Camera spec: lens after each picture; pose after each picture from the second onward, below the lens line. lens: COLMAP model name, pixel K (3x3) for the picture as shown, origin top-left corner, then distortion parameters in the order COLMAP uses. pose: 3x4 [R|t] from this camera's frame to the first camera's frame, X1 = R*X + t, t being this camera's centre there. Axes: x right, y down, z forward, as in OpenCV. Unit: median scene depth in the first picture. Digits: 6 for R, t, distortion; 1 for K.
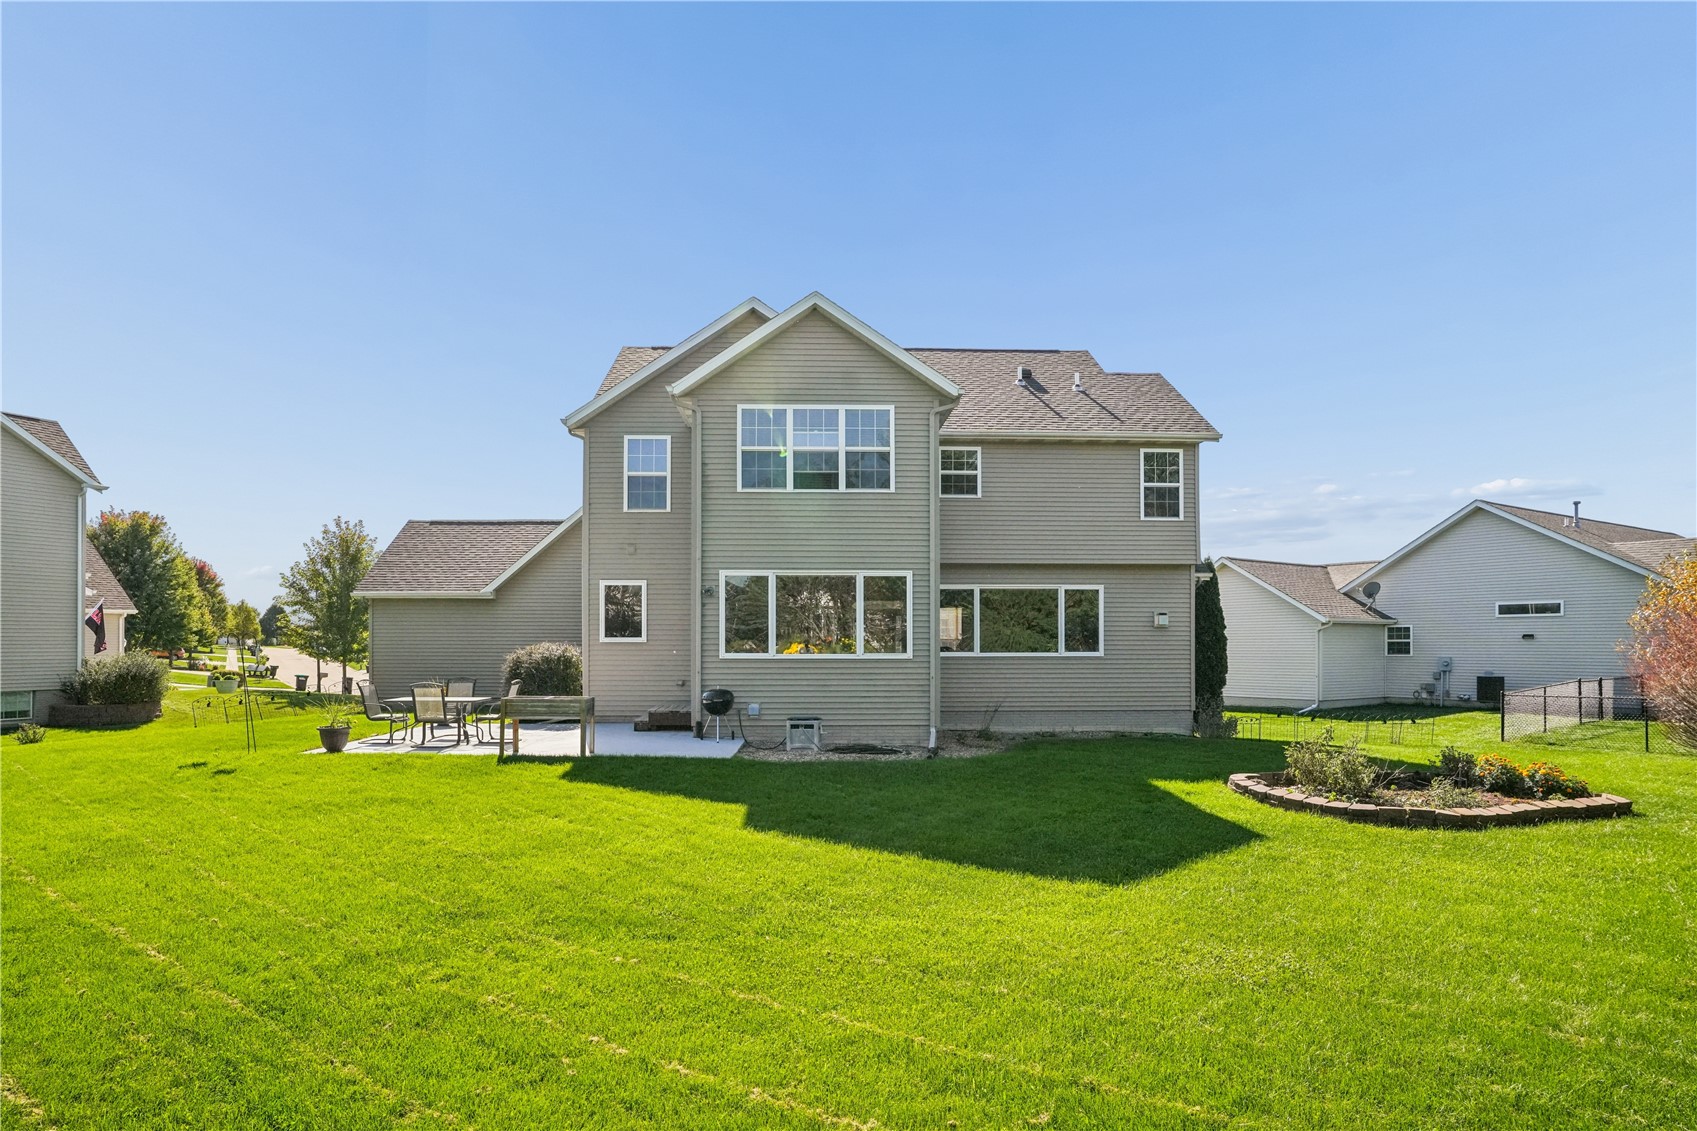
lens RADIAL K [[939.0, 0, 847.7], [0, 939.0, 645.7], [0, 0, 1]] dist [-0.017264, 0.000367]
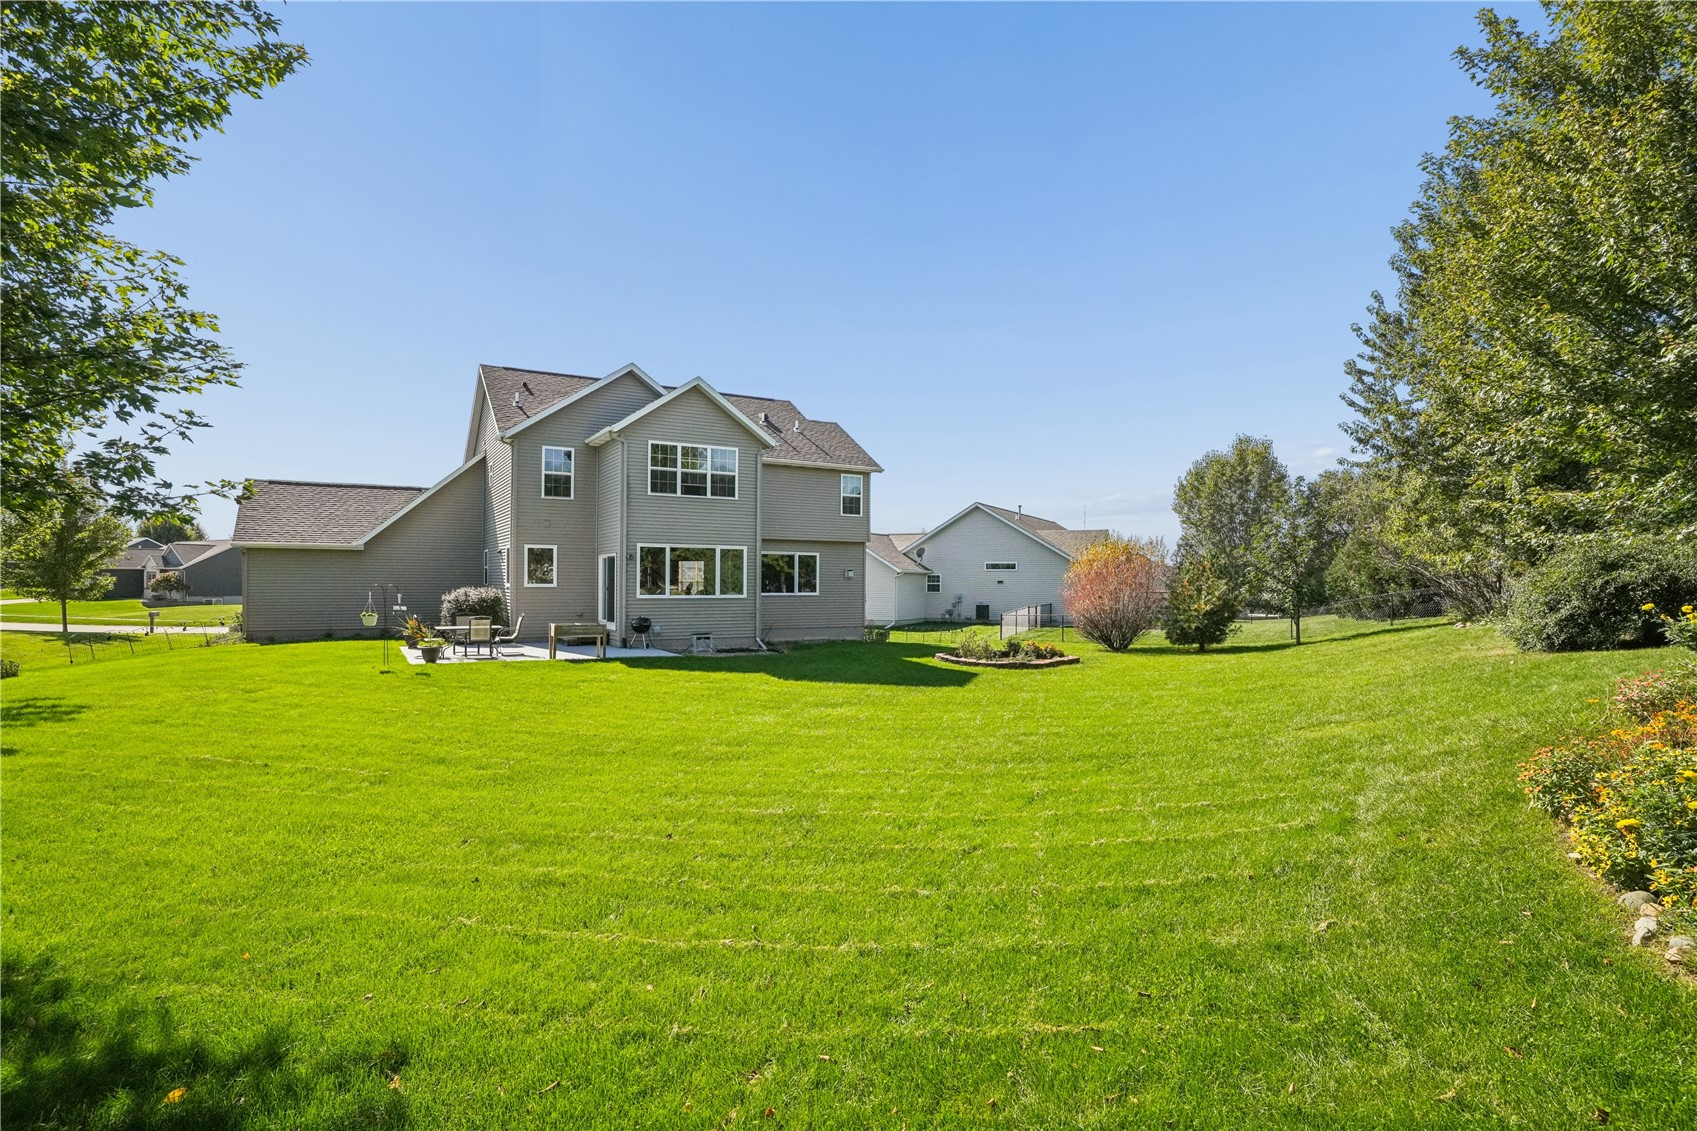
lens RADIAL K [[833.9, 0, 836.0], [0, 833.9, 582.5], [0, 0, 1]] dist [-0.050541, 0.024530]
pose [[0.878111, 0.003902, 0.478441, -0.346980], [-0.005467, 0.999983, 0.001877, -0.012152], [-0.478426, -0.004264, 0.878118, -0.273216]]
